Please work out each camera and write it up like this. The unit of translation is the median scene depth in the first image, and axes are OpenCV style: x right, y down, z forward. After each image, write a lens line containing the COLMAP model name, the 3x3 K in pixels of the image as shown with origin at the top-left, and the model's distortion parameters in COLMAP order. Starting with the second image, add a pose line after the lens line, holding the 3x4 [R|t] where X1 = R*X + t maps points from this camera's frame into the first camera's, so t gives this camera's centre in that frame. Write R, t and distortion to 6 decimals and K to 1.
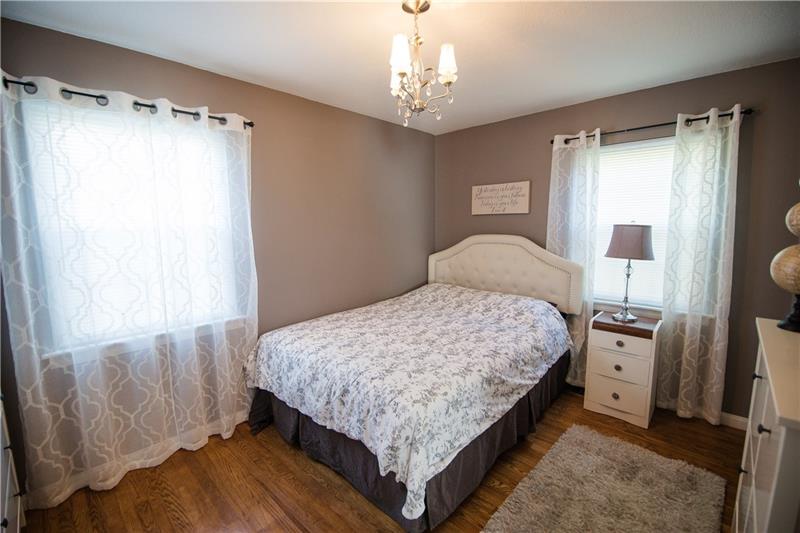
lens RADIAL K [[346.8, 0, 398.8], [0, 346.8, 268.2], [0, 0, 1]] dist [-0.009920, -0.005113]
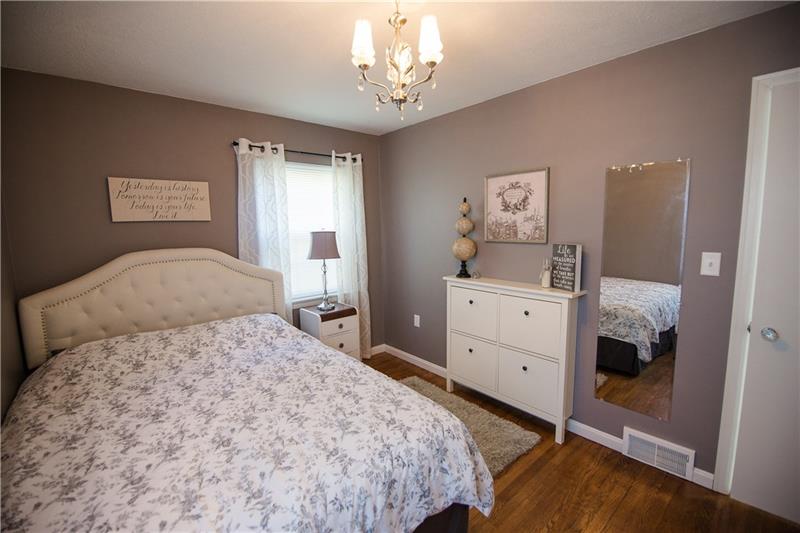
lens RADIAL K [[346.8, 0, 398.6], [0, 346.8, 262.9], [0, 0, 1]] dist [-0.009920, -0.005113]
pose [[0.093420, -0.104023, 0.990178, -0.486672], [0.143467, 0.985554, 0.090002, -0.077830], [-0.985236, 0.133650, 0.106994, 0.547142]]
